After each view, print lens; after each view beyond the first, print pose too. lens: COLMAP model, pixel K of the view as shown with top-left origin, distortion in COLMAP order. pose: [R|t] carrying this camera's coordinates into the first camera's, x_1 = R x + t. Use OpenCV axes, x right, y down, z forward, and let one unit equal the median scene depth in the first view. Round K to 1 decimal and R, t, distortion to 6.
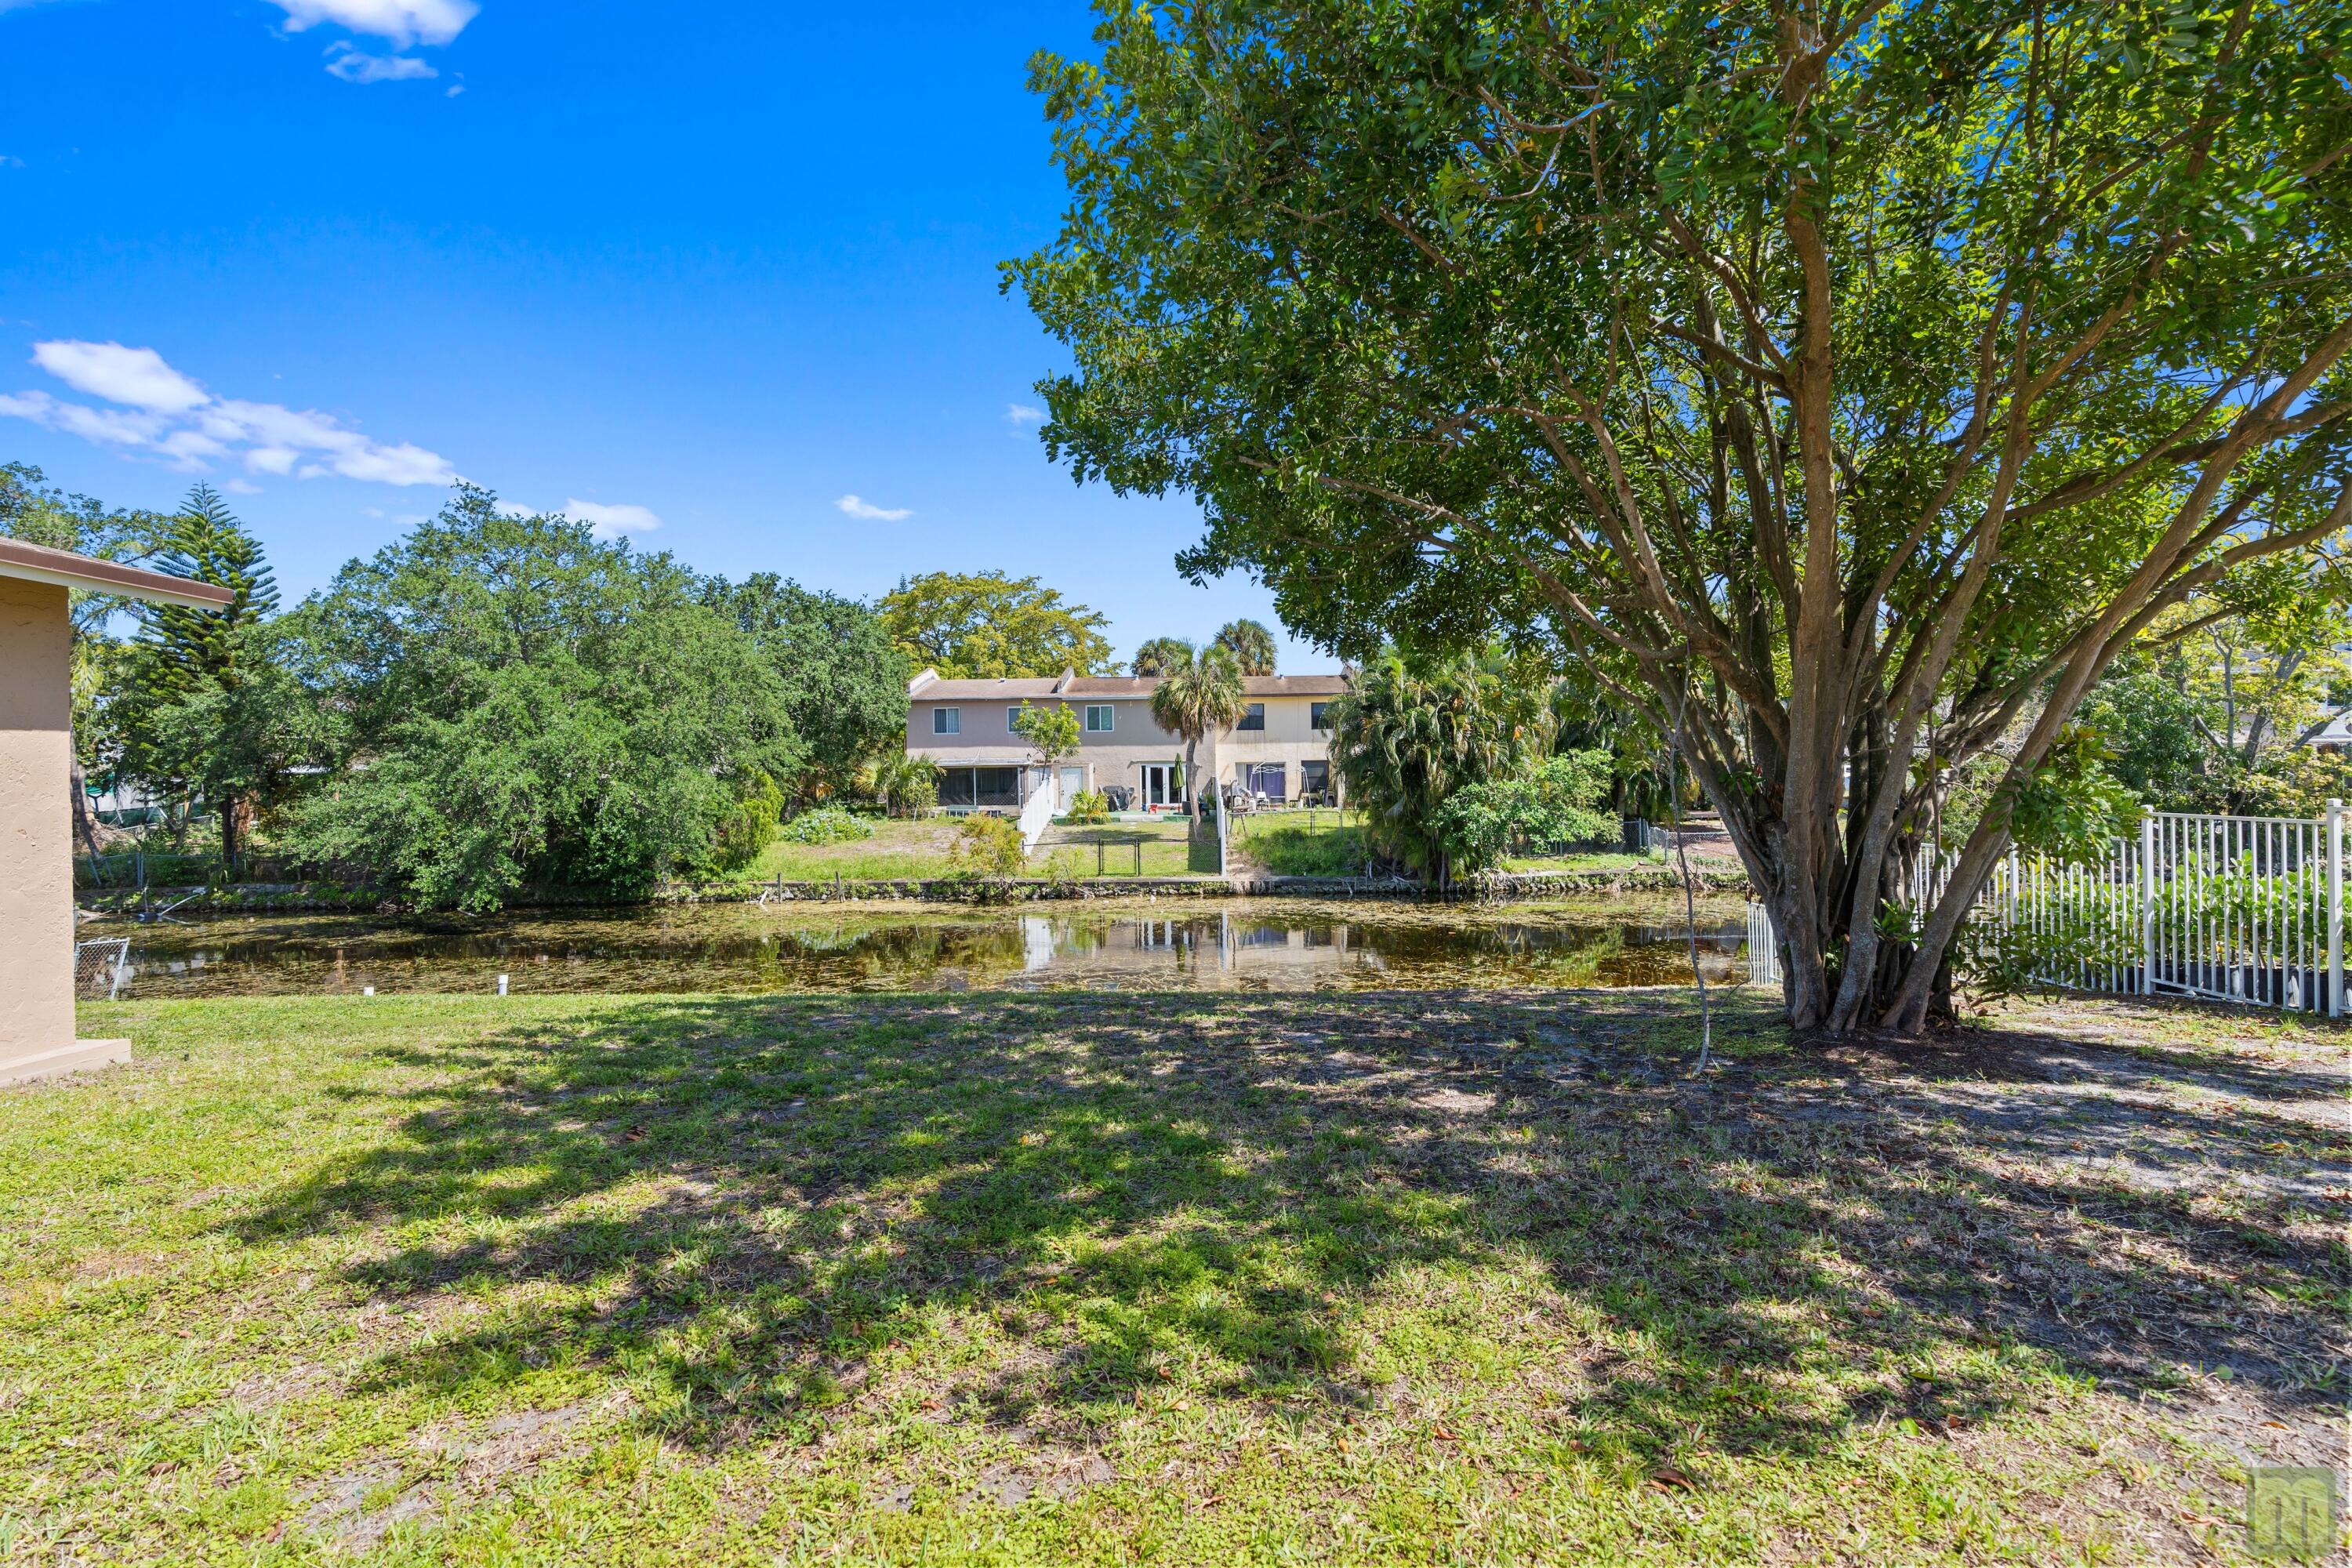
lens RADIAL K [[1074.3, 0, 1167.1], [0, 1074.3, 777.1], [0, 0, 1]] dist [-0.007719, 0.003483]
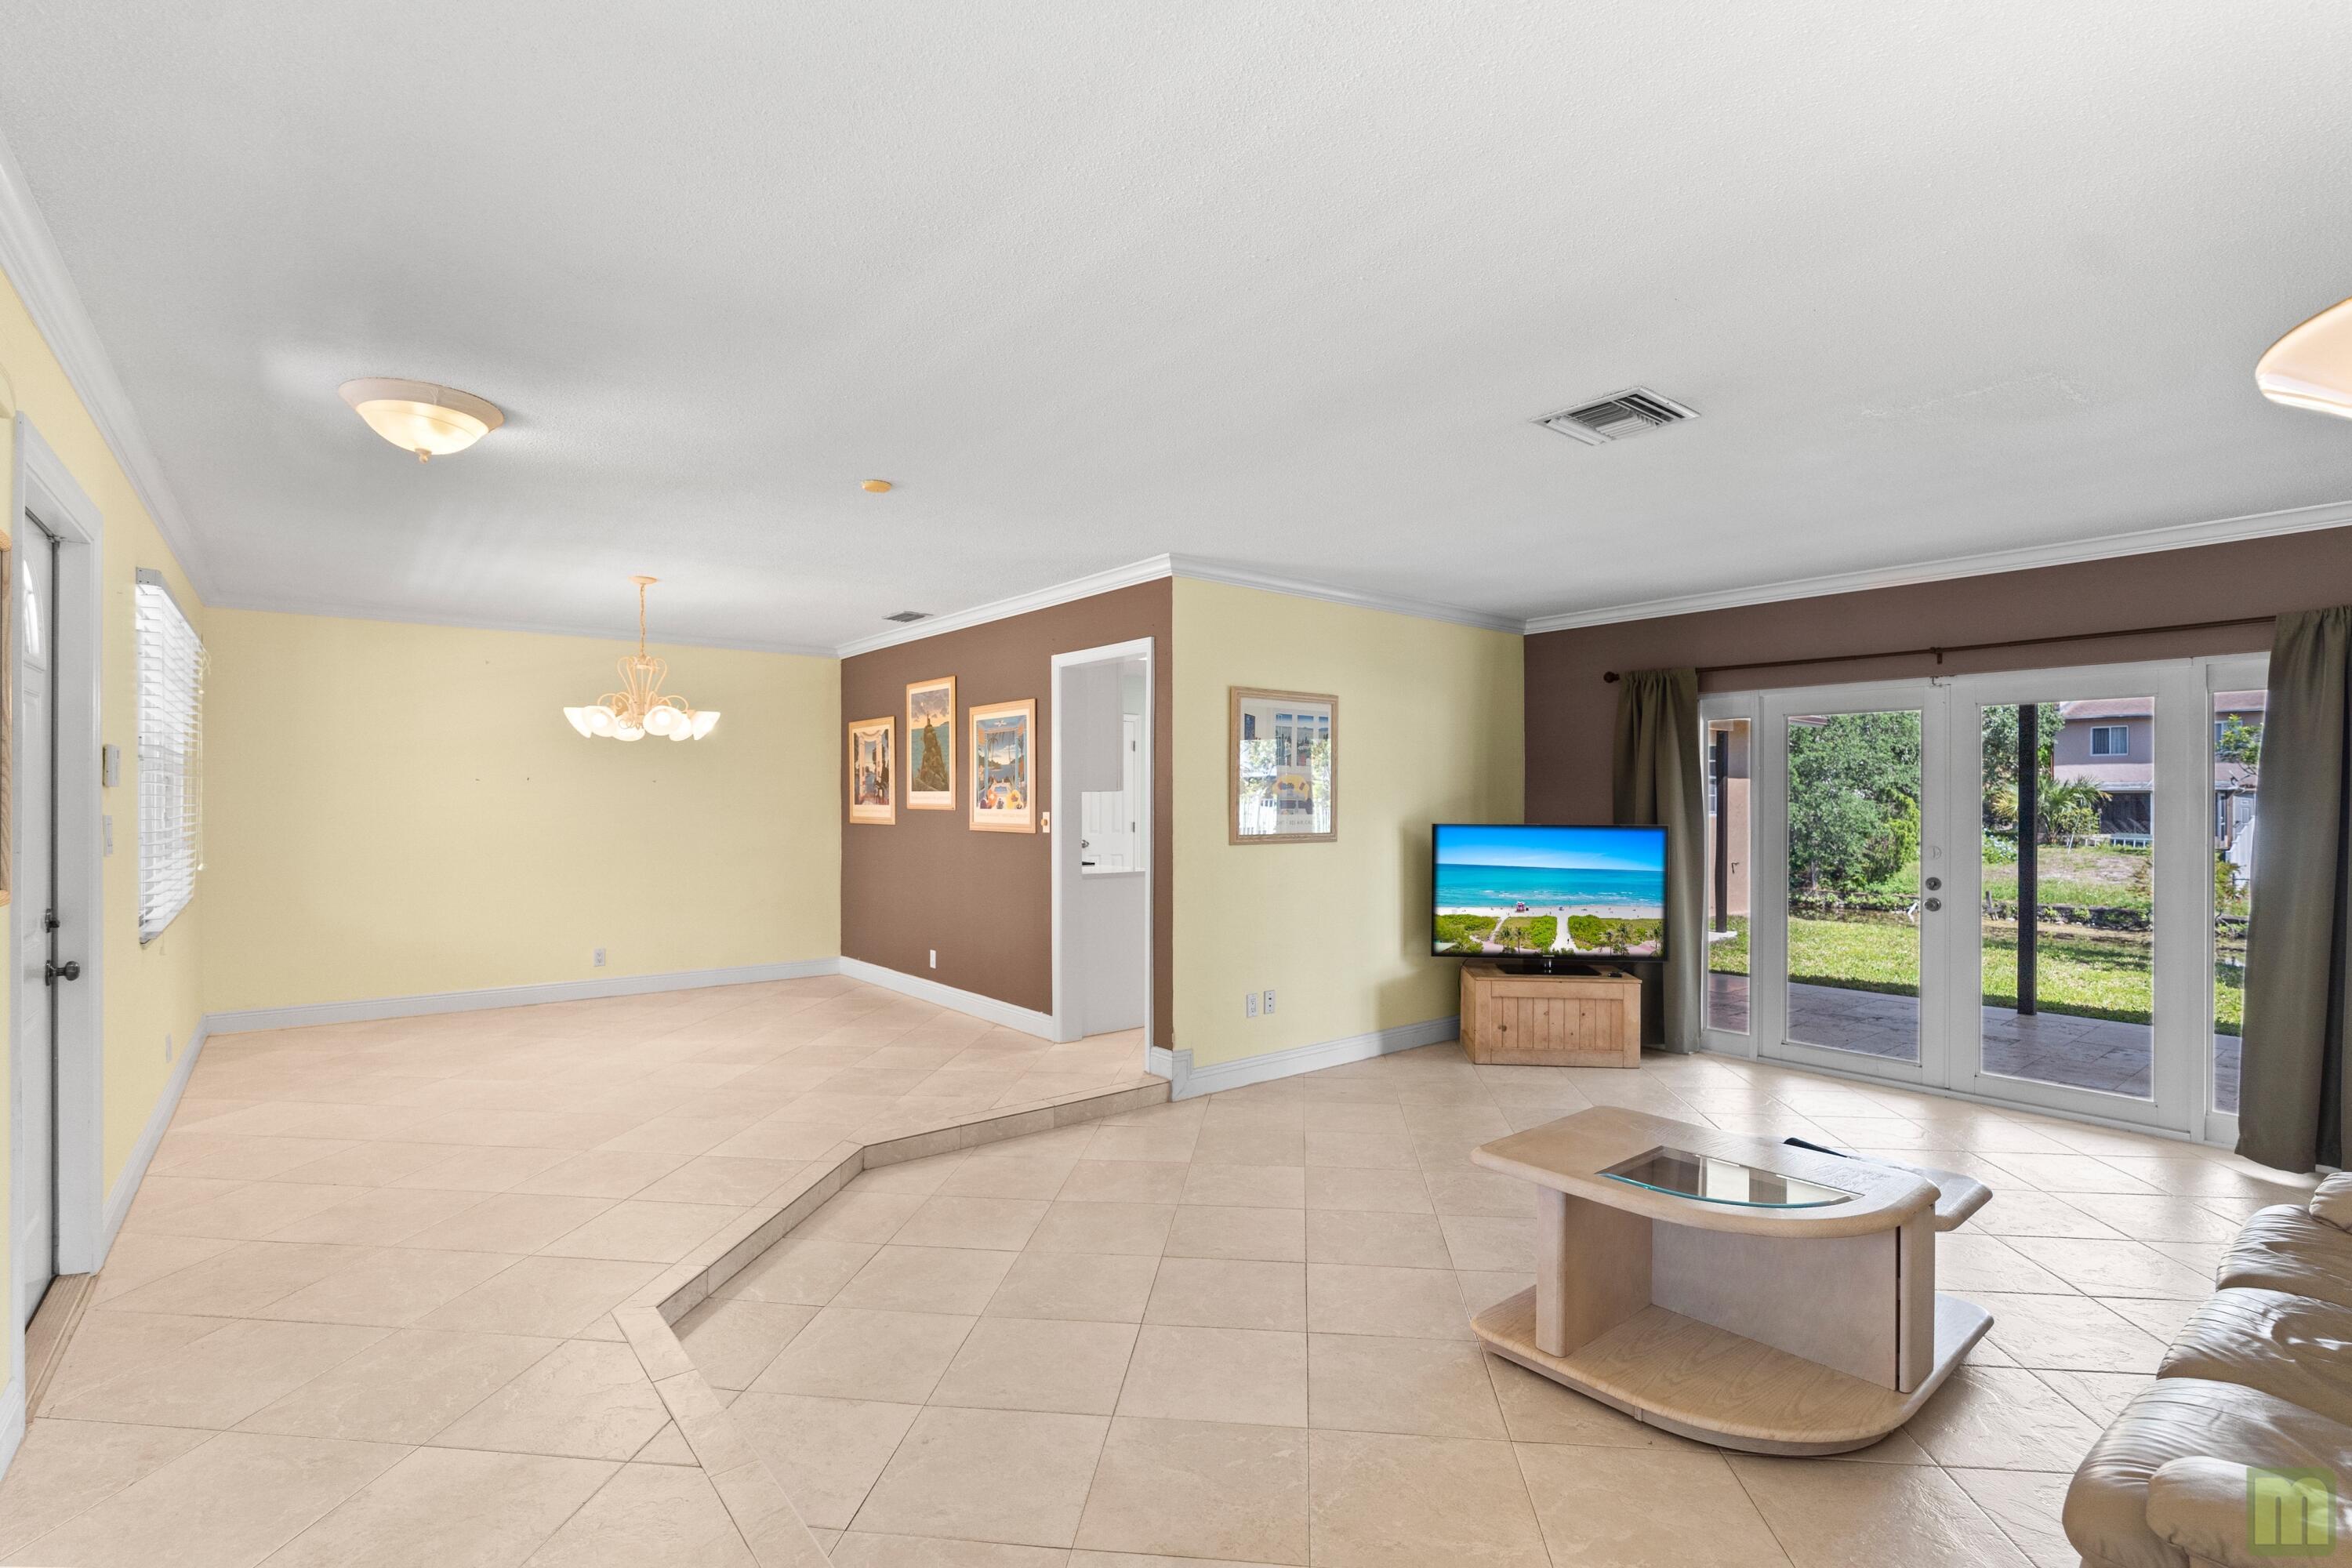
lens RADIAL K [[1074.3, 0, 1194.8], [0, 1074.3, 792.1], [0, 0, 1]] dist [-0.007719, 0.003483]
pose [[0.636900, 0.010513, -0.770875, 0.003867], [-0.013105, 0.999910, 0.002809, -0.001510], [0.770835, 0.008313, 0.636981, -0.268316]]
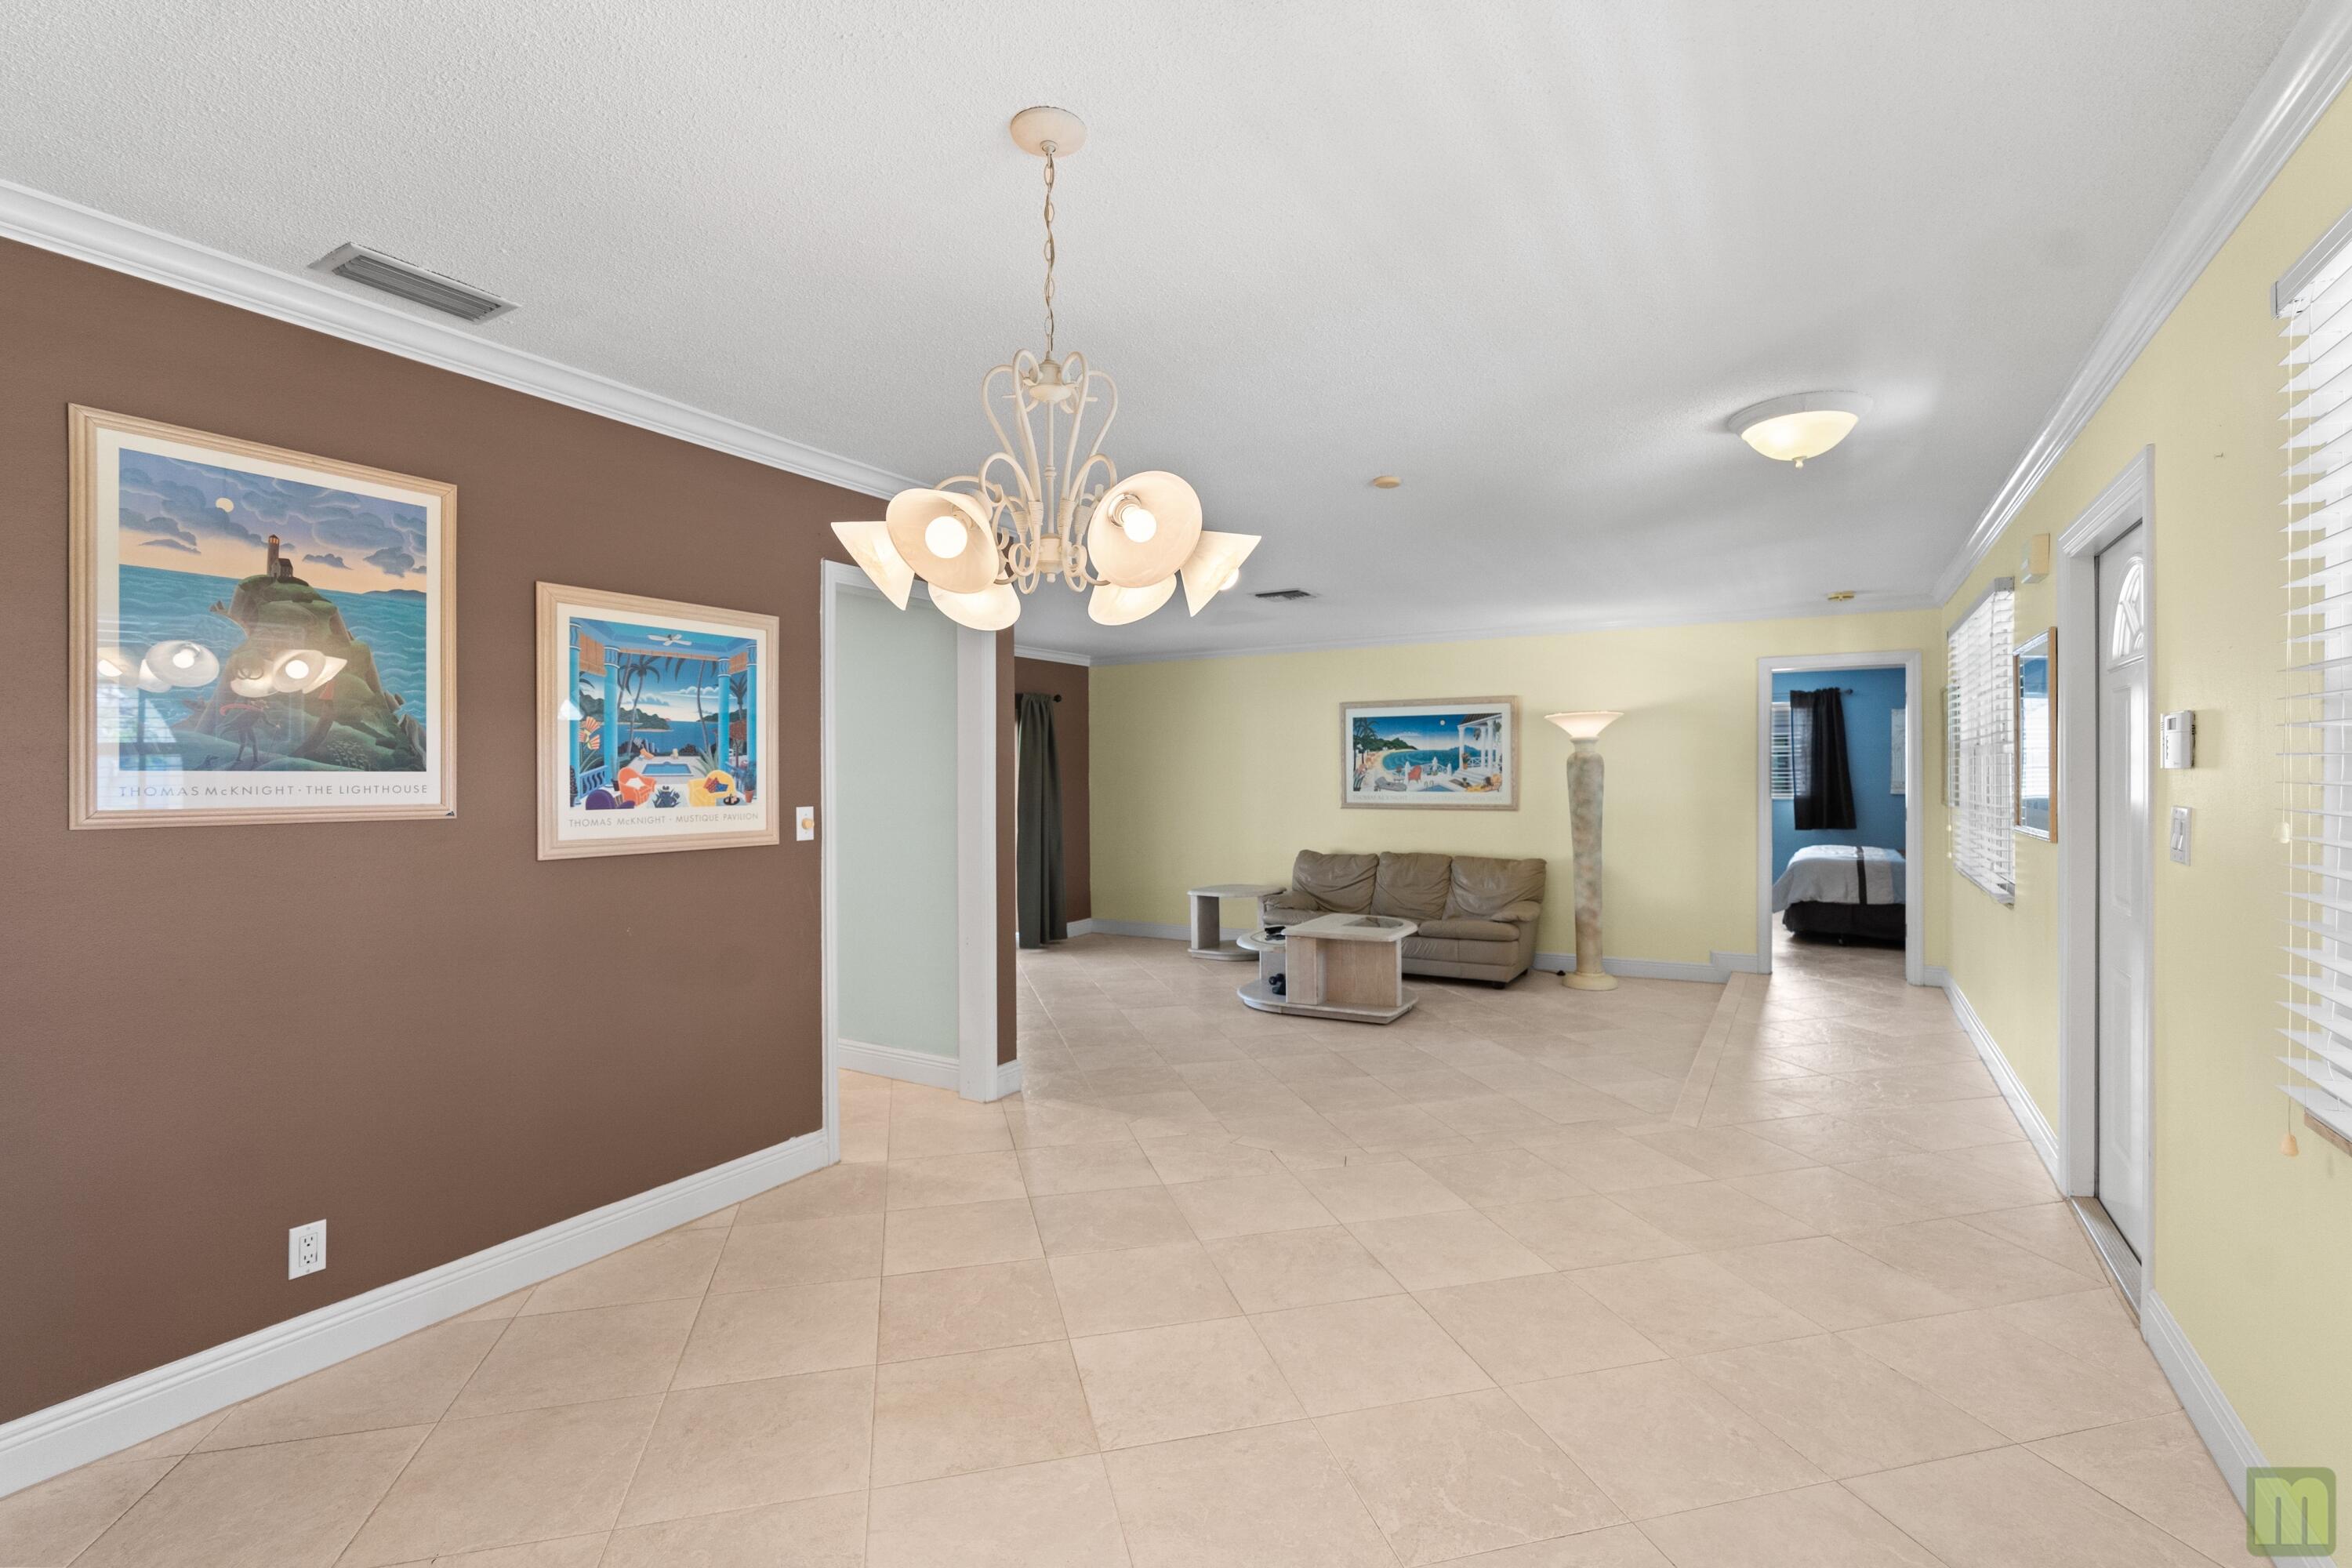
lens RADIAL K [[1074.3, 0, 1156.4], [0, 1074.3, 779.3], [0, 0, 1]] dist [-0.007719, 0.003483]
pose [[0.522543, 0.009344, 0.852562, -0.212963], [0.000435, 0.999937, -0.011225, 0.000873], [-0.852613, 0.006236, 0.522506, -0.262099]]
